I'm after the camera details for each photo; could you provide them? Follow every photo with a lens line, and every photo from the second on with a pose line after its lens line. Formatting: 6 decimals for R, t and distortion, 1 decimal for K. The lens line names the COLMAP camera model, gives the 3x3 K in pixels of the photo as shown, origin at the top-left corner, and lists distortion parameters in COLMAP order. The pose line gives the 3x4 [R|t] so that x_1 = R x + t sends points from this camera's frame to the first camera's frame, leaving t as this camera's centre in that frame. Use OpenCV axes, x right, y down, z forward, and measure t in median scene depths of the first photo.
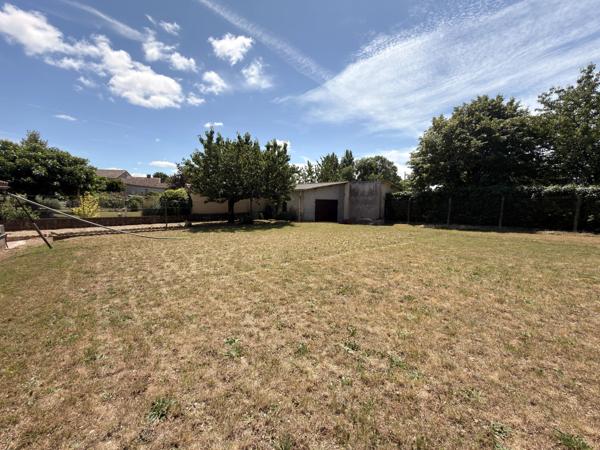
lens RADIAL K [[238.7, 0, 300.8], [0, 238.7, 227.0], [0, 0, 1]] dist [0.001181, 0.000157]
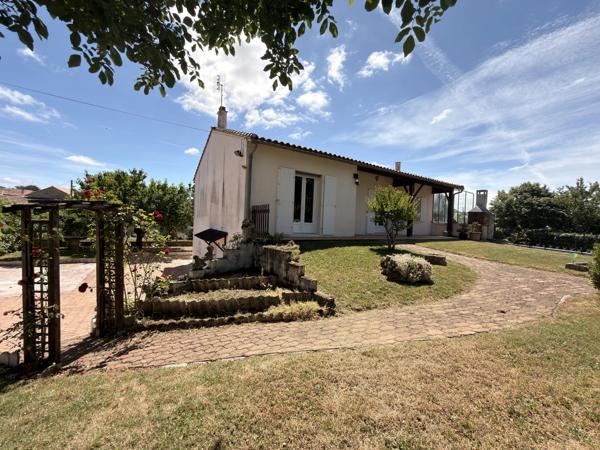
lens RADIAL K [[238.7, 0, 300.8], [0, 238.7, 227.0], [0, 0, 1]] dist [0.001181, 0.000157]
pose [[0.990367, 0.078289, -0.114207, -0.860786], [-0.089699, 0.991092, -0.098446, 0.161080], [0.105482, 0.107742, 0.988567, -1.134154]]
